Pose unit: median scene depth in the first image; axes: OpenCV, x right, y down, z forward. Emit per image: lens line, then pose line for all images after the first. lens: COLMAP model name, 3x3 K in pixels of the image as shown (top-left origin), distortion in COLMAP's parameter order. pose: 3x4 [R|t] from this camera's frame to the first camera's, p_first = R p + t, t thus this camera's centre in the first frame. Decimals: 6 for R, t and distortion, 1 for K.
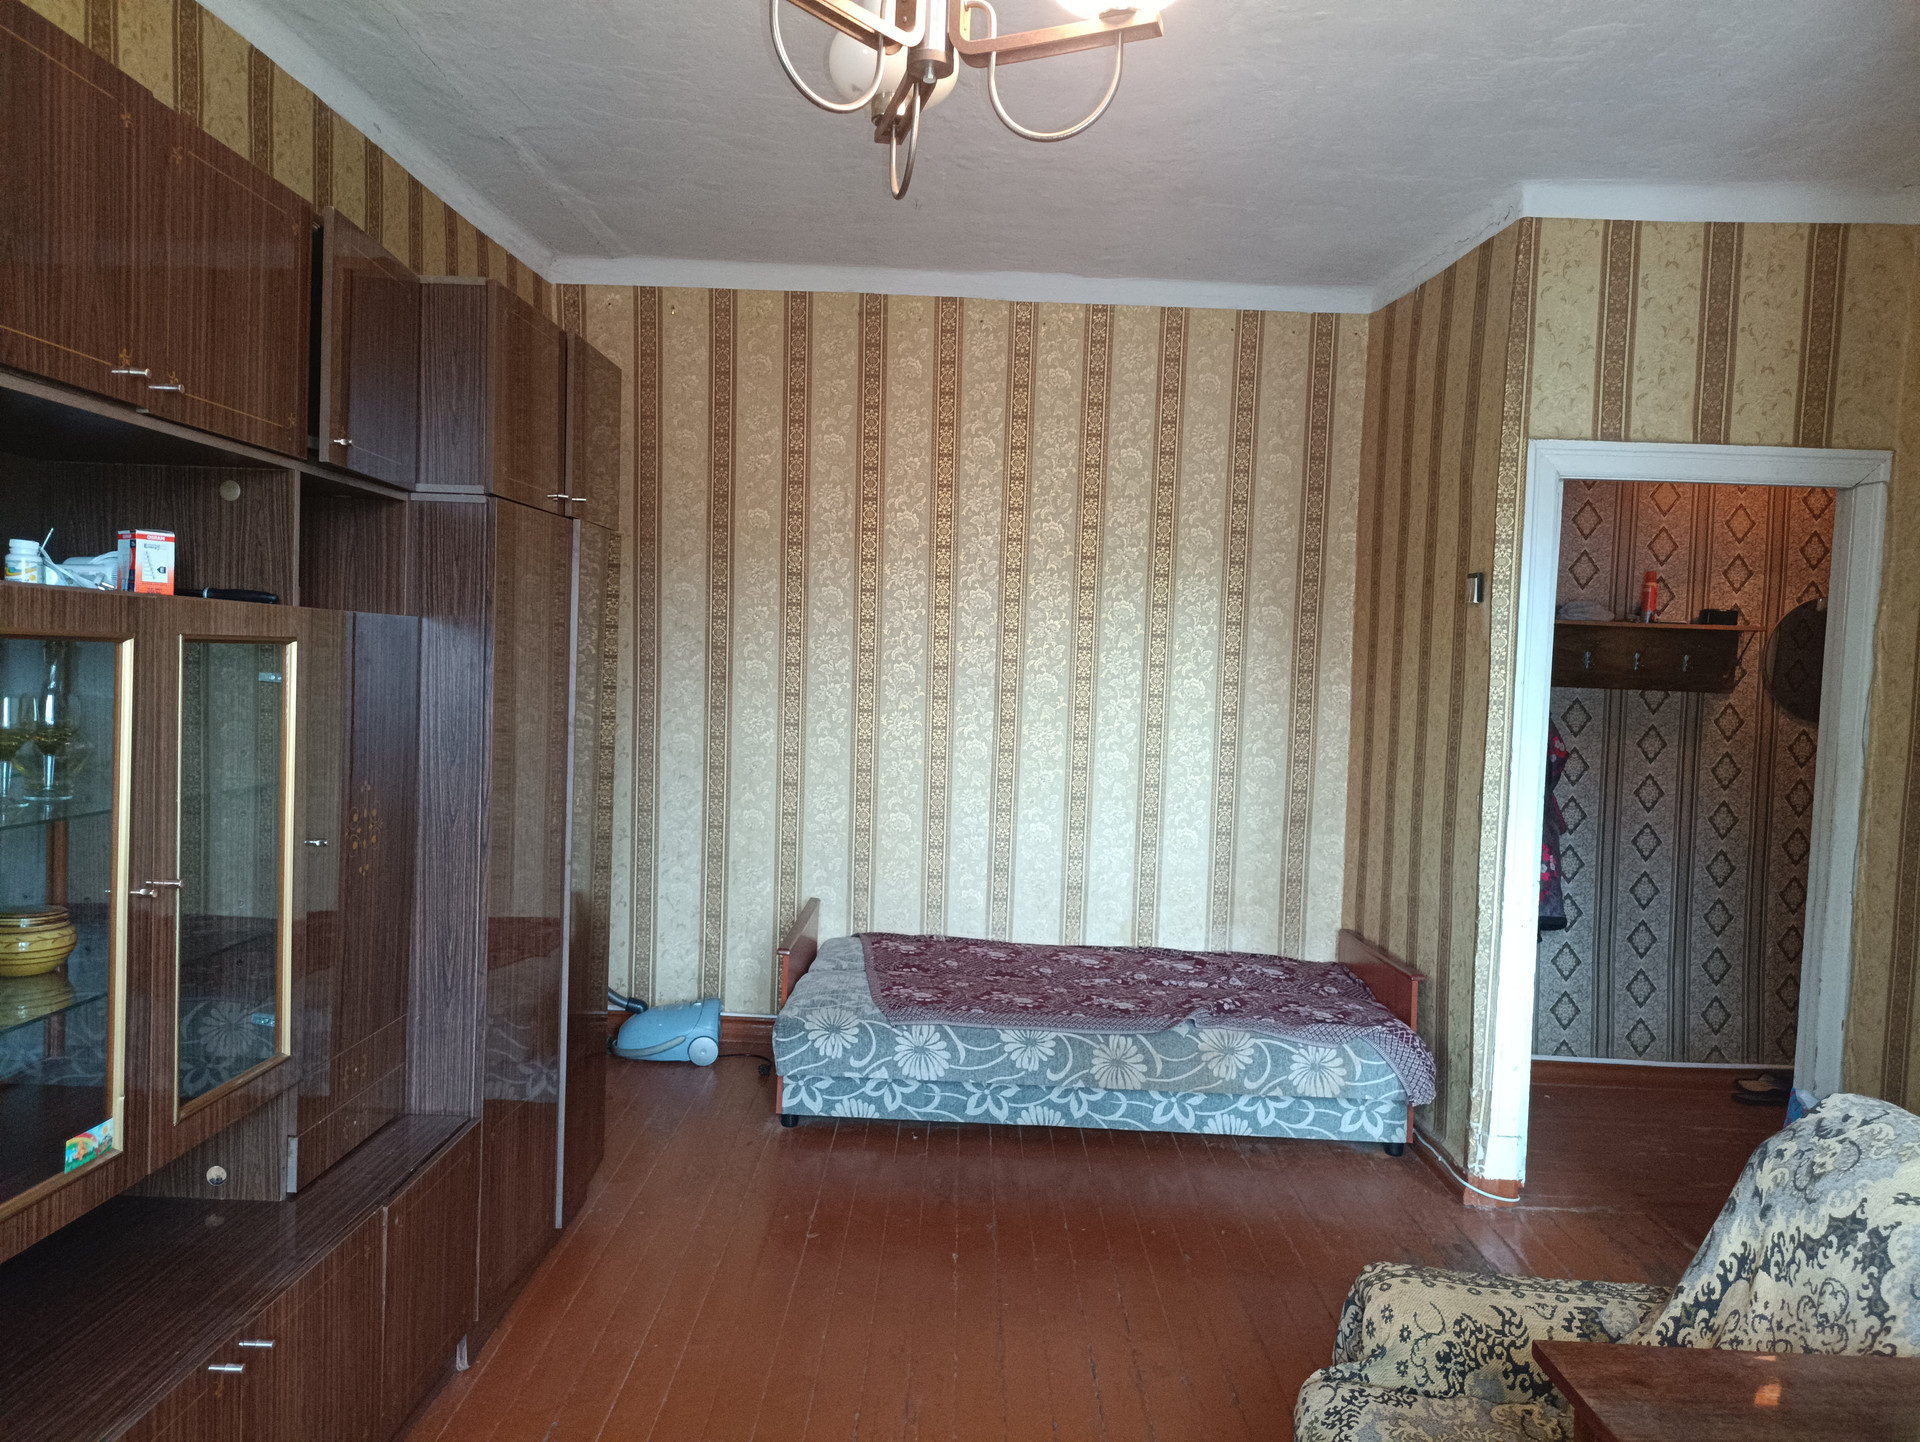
lens RADIAL K [[1420.0, 0, 959.1], [0, 1420.0, 725.9], [0, 0, 1]] dist [0.001265, 0.001060]
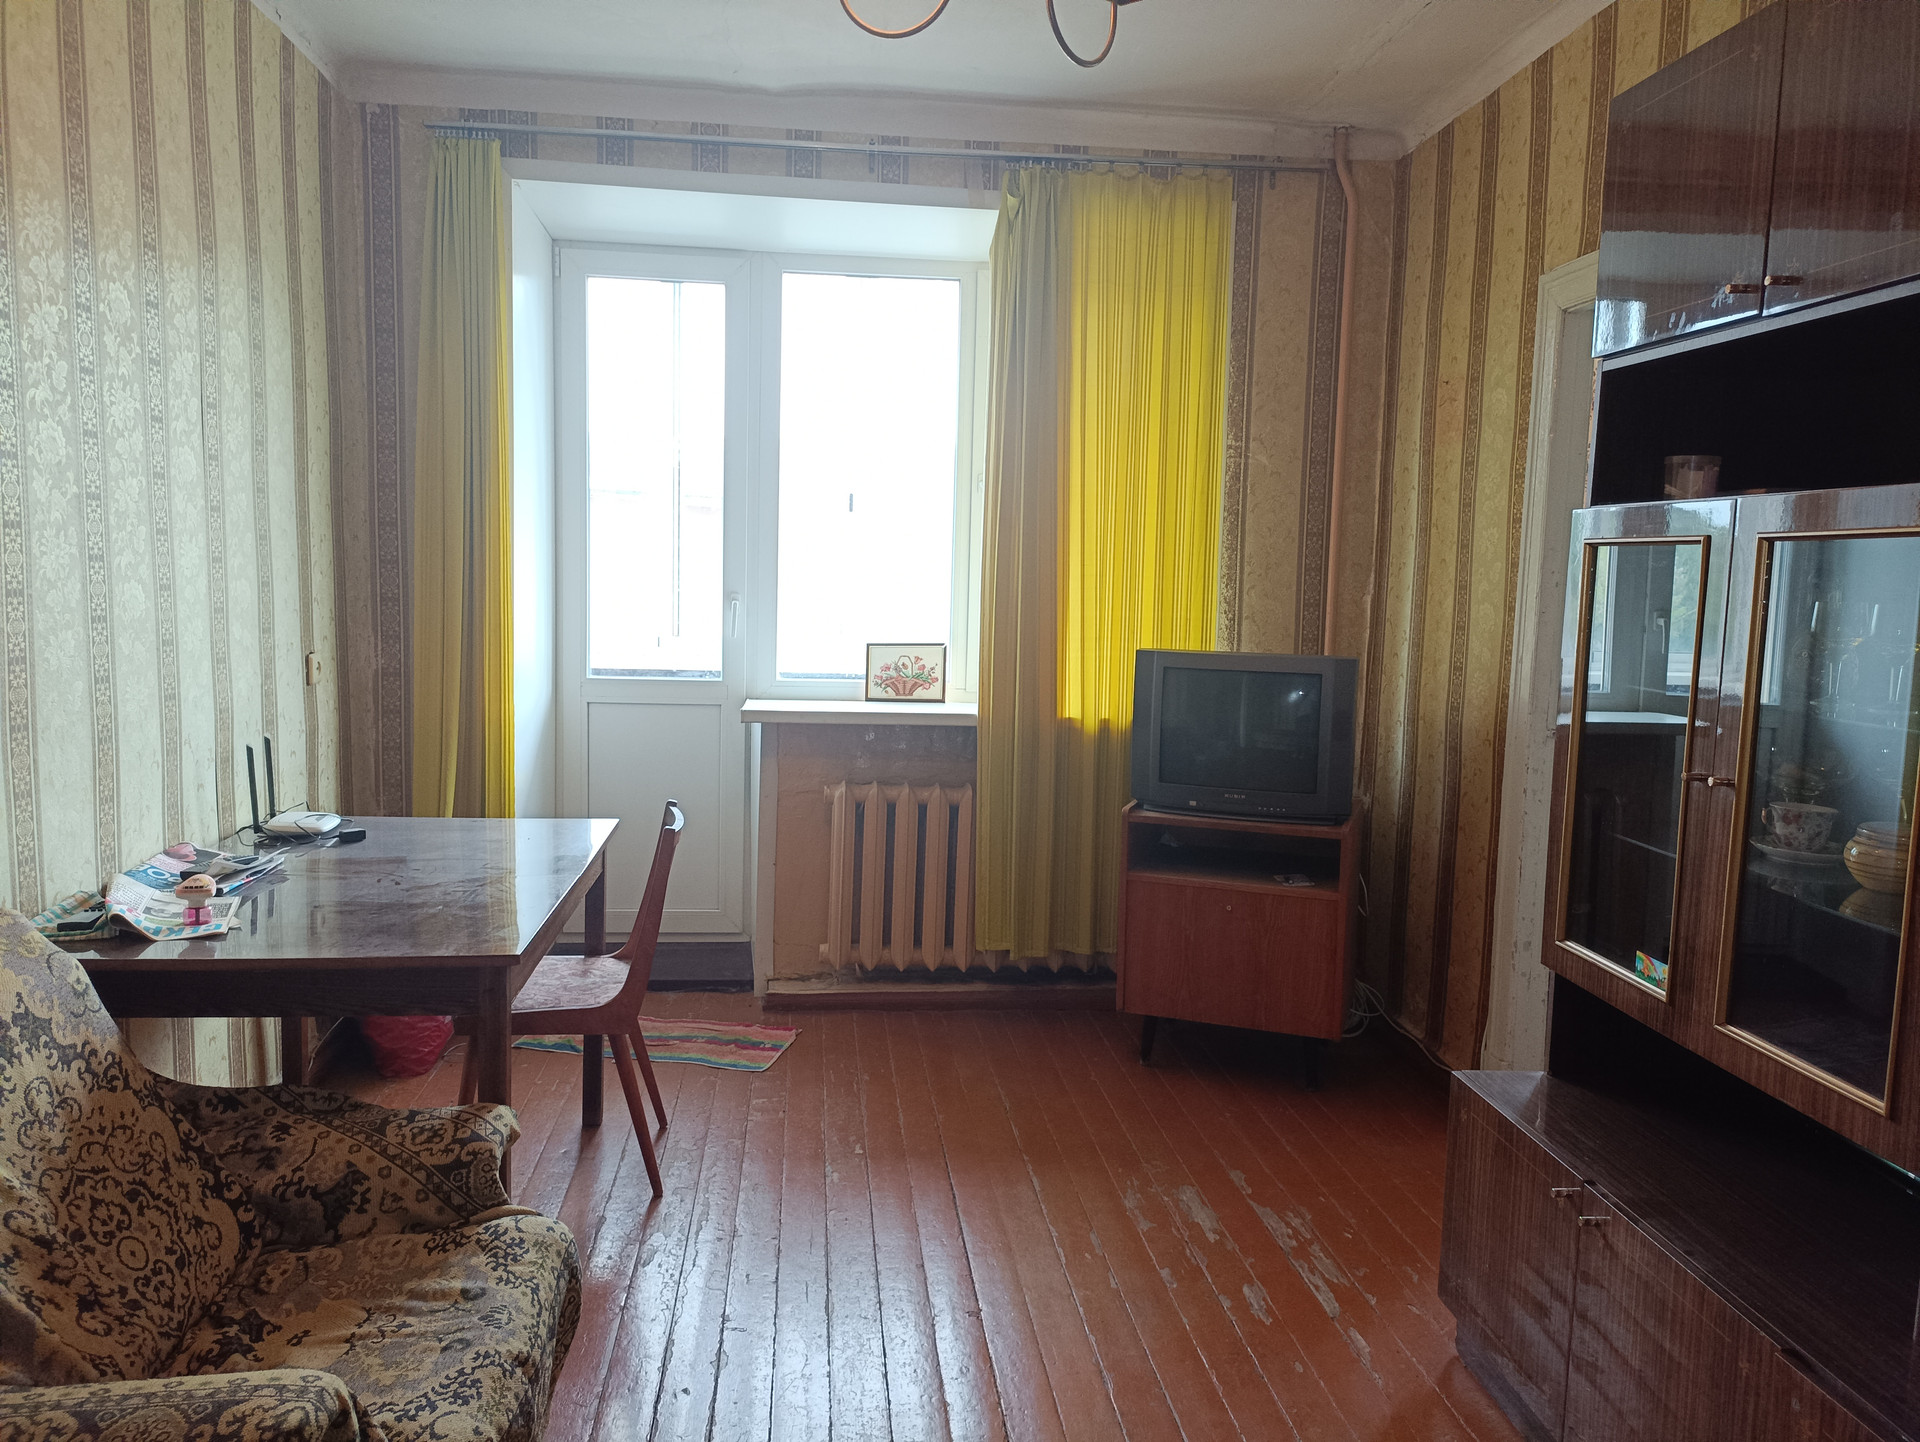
lens RADIAL K [[1420.0, 0, 959.9], [0, 1420.0, 722.6], [0, 0, 1]] dist [0.001265, 0.001060]
pose [[-0.992629, -0.046757, -0.111811, 0.100863], [-0.062813, 0.987480, 0.144700, -0.039273], [0.103645, 0.150657, -0.983138, 2.020468]]
